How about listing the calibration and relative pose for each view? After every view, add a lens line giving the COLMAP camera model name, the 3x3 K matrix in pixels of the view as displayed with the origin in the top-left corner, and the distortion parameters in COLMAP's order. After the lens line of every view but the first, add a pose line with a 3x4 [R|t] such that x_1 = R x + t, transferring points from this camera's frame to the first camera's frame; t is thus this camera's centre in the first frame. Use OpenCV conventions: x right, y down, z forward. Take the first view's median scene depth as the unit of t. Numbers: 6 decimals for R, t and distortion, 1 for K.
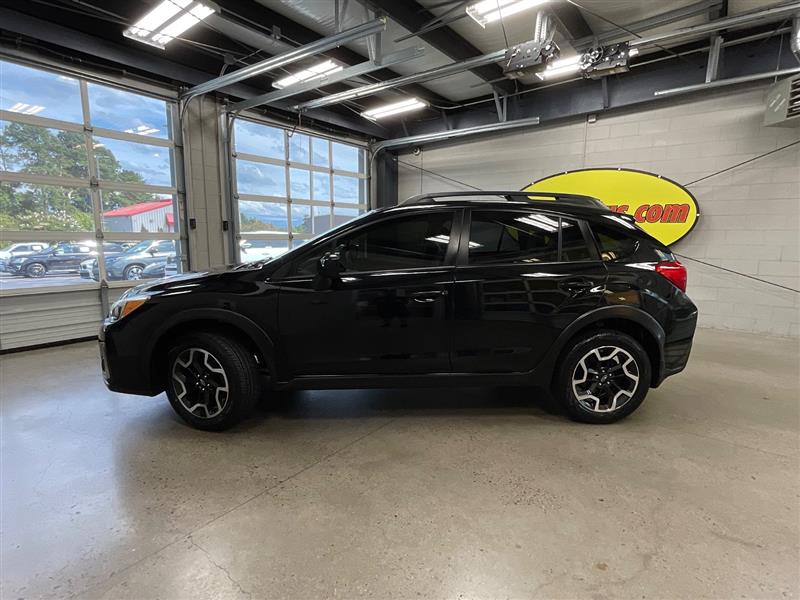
lens RADIAL K [[419.9, 0, 401.7], [0, 419.9, 301.0], [0, 0, 1]] dist [-0.013082, 0.010830]
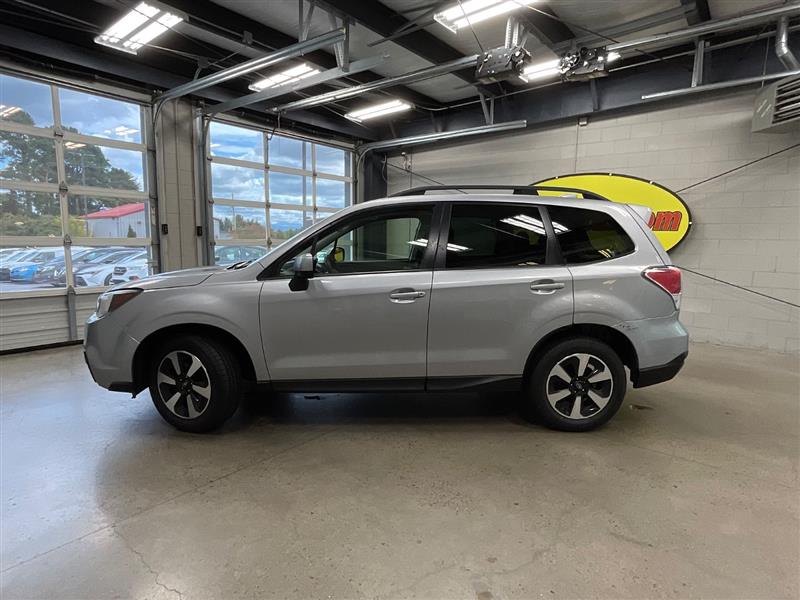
lens RADIAL K [[460.9, 0, 401.6], [0, 460.9, 301.6], [0, 0, 1]] dist [-0.016097, 0.012460]
pose [[0.999734, 0.009332, -0.021072, 0.075120], [-0.009795, 0.999710, -0.022019, 0.002179], [0.020861, 0.022220, 0.999535, -0.051592]]
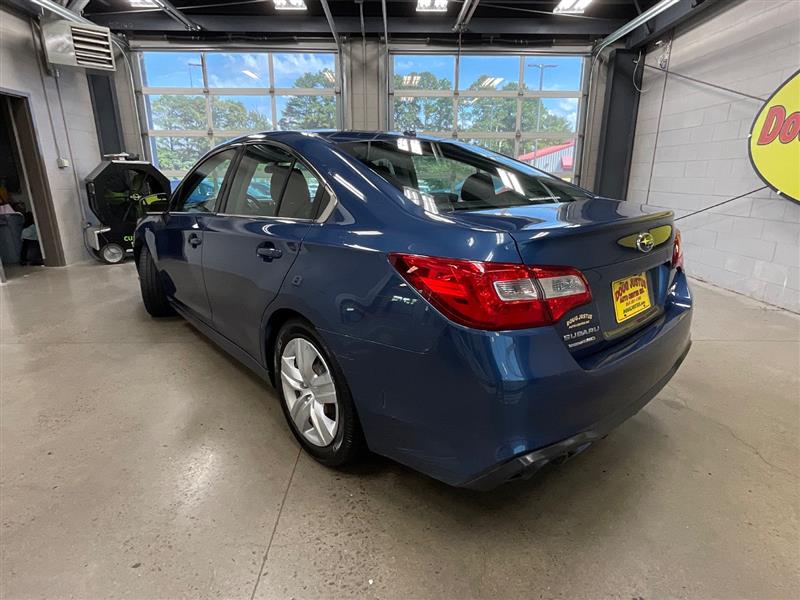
lens RADIAL K [[439.8, 0, 401.5], [0, 439.8, 301.3], [0, 0, 1]] dist [-0.015900, 0.014229]
pose [[0.622392, 0.206871, -0.754872, 0.562976], [-0.119541, 0.978249, 0.169526, -0.036525], [0.773523, -0.015273, 0.633584, 0.345499]]
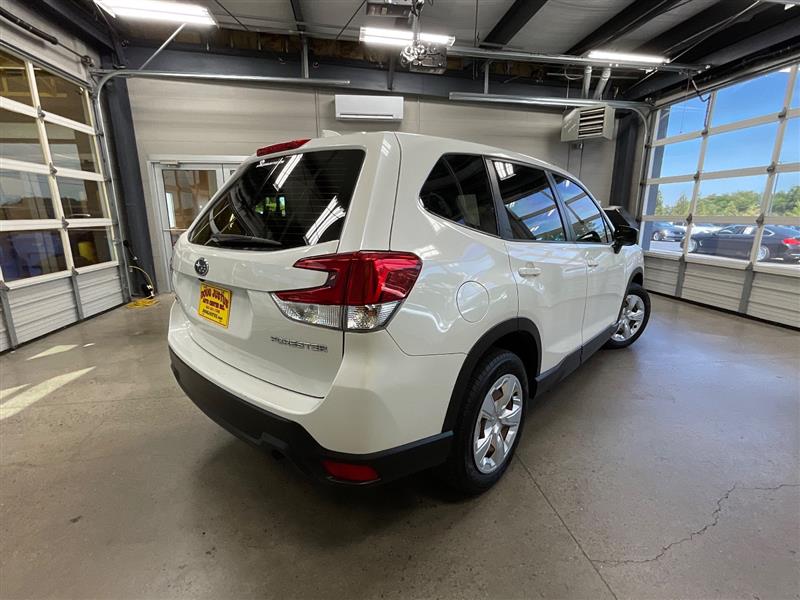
lens RADIAL K [[380.6, 0, 400.9], [0, 380.6, 301.3], [0, 0, 1]] dist [0.000302, 0.000716]
pose [[-0.704333, 0.150669, -0.693696, 0.506086], [-0.119444, 0.938129, 0.325035, -0.142044], [0.699749, 0.311791, -0.642758, 0.881300]]
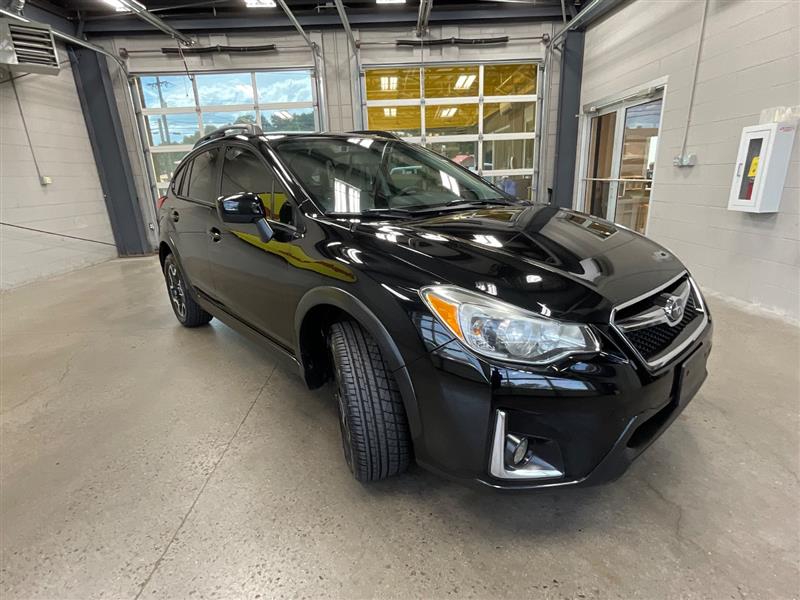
lens RADIAL K [[413.5, 0, 401.6], [0, 413.5, 300.4], [0, 0, 1]] dist [-0.014213, 0.012059]
pose [[-0.617907, -0.216243, 0.755930, -0.447791], [0.156517, 0.908363, 0.387788, -0.130235], [-0.770515, 0.357933, -0.527438, 0.836562]]
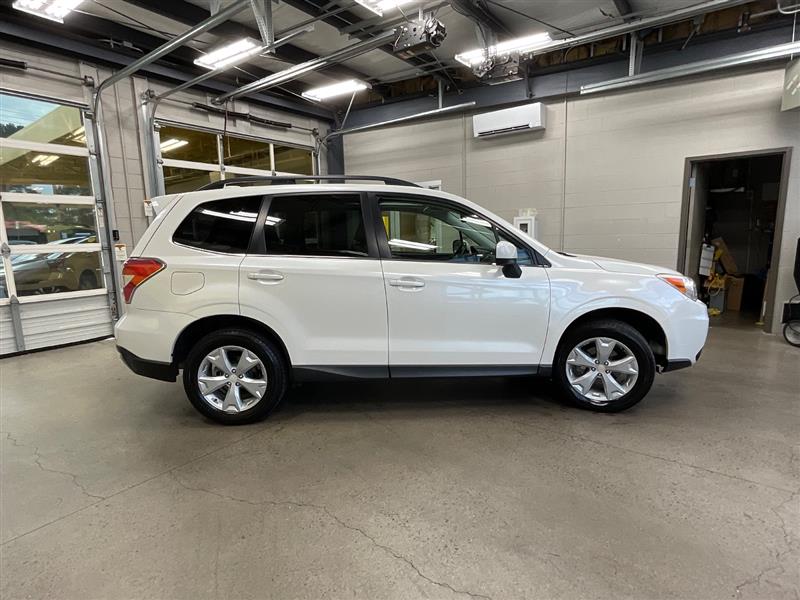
lens RADIAL K [[438.1, 0, 401.7], [0, 438.1, 300.8], [0, 0, 1]] dist [-0.018569, 0.014902]
pose [[-0.999911, 0.013299, -0.001165, 0.051816], [0.012291, 0.951139, 0.308519, -0.197365], [0.005211, 0.308478, -0.951217, 1.206347]]
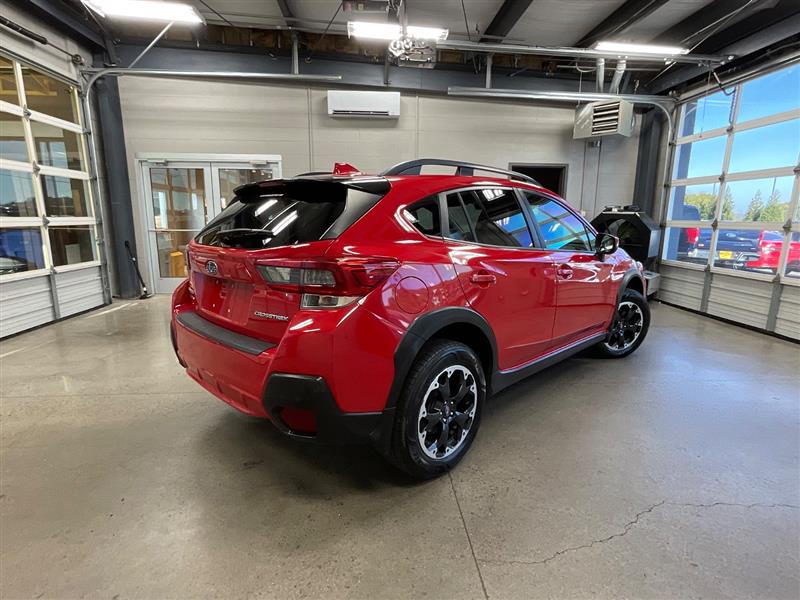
lens RADIAL K [[430.5, 0, 402.0], [0, 430.5, 301.5], [0, 0, 1]] dist [-0.021799, 0.017234]
pose [[-0.749181, 0.111083, -0.652984, 0.469310], [-0.122446, 0.945619, 0.301350, -0.152194], [0.650949, 0.305721, -0.694838, 0.971531]]
